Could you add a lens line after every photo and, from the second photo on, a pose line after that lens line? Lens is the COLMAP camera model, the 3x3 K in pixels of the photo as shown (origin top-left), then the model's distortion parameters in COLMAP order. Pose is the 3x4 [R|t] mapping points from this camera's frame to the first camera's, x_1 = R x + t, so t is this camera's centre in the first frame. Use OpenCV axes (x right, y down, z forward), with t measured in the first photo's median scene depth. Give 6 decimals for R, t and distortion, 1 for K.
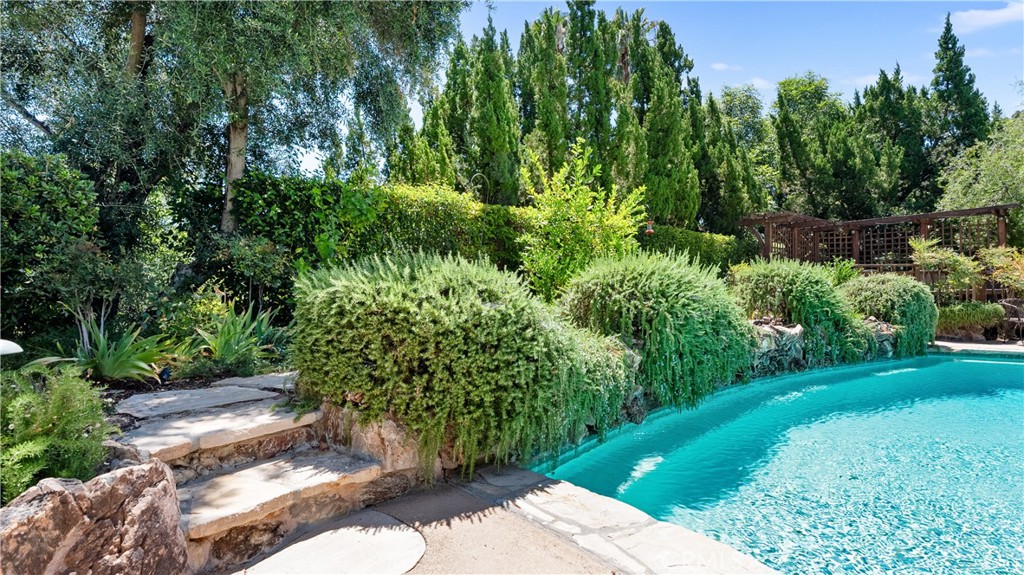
lens RADIAL K [[473.4, 0, 510.8], [0, 473.4, 288.3], [0, 0, 1]] dist [-0.002352, 0.002491]
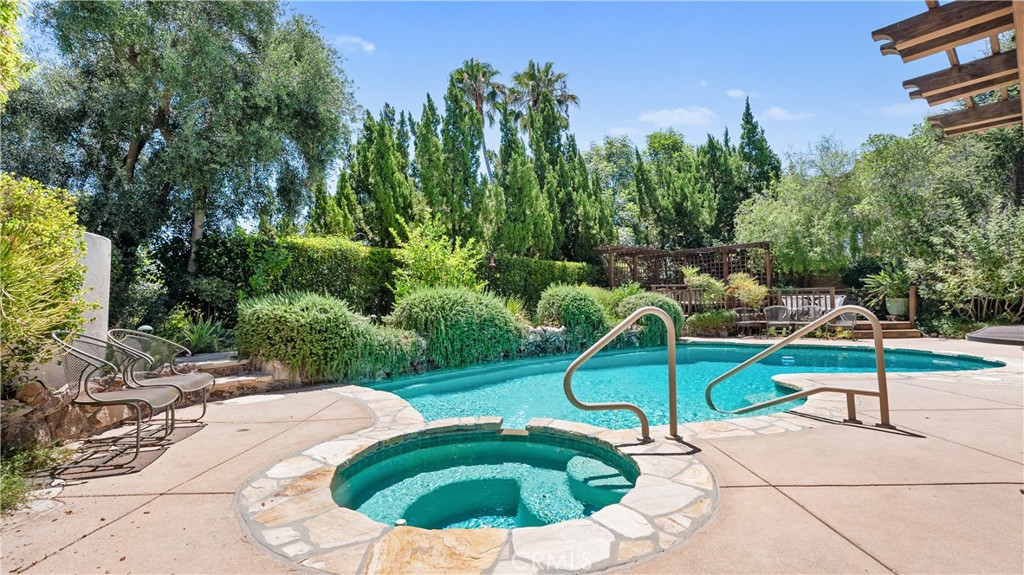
lens RADIAL K [[473.4, 0, 511.8], [0, 473.4, 288.3], [0, 0, 1]] dist [-0.002352, 0.002491]
pose [[0.994426, -0.007667, 0.105156, 0.306054], [0.010747, 0.999529, -0.028757, -0.008466], [-0.104886, 0.029726, 0.994040, -0.698829]]
